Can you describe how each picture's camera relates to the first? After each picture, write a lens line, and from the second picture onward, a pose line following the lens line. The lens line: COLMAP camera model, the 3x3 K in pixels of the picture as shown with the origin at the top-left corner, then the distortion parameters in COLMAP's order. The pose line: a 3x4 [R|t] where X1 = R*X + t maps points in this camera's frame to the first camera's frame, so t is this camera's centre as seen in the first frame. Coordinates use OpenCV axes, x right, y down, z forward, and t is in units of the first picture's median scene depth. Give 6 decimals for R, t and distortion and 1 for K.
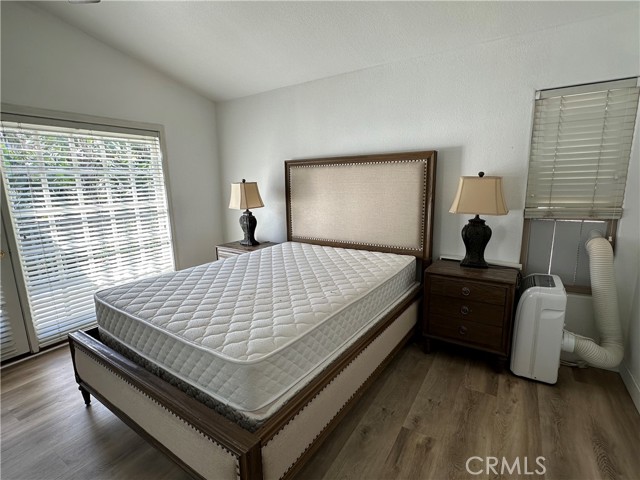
lens RADIAL K [[320.5, 0, 319.7], [0, 320.5, 242.2], [0, 0, 1]] dist [-0.002969, 0.000335]
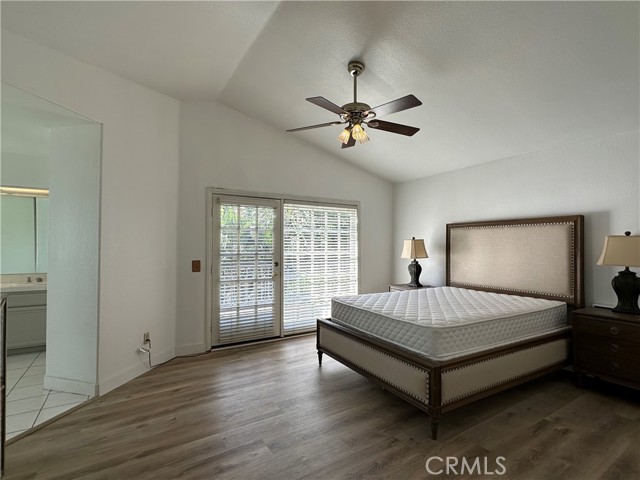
lens RADIAL K [[320.5, 0, 315.5], [0, 320.5, 241.2], [0, 0, 1]] dist [-0.002969, 0.000335]
pose [[0.897009, 0.018059, -0.441642, -0.010447], [-0.104372, 0.979564, -0.171932, 0.114349], [0.429512, 0.200320, 0.880563, -0.438029]]
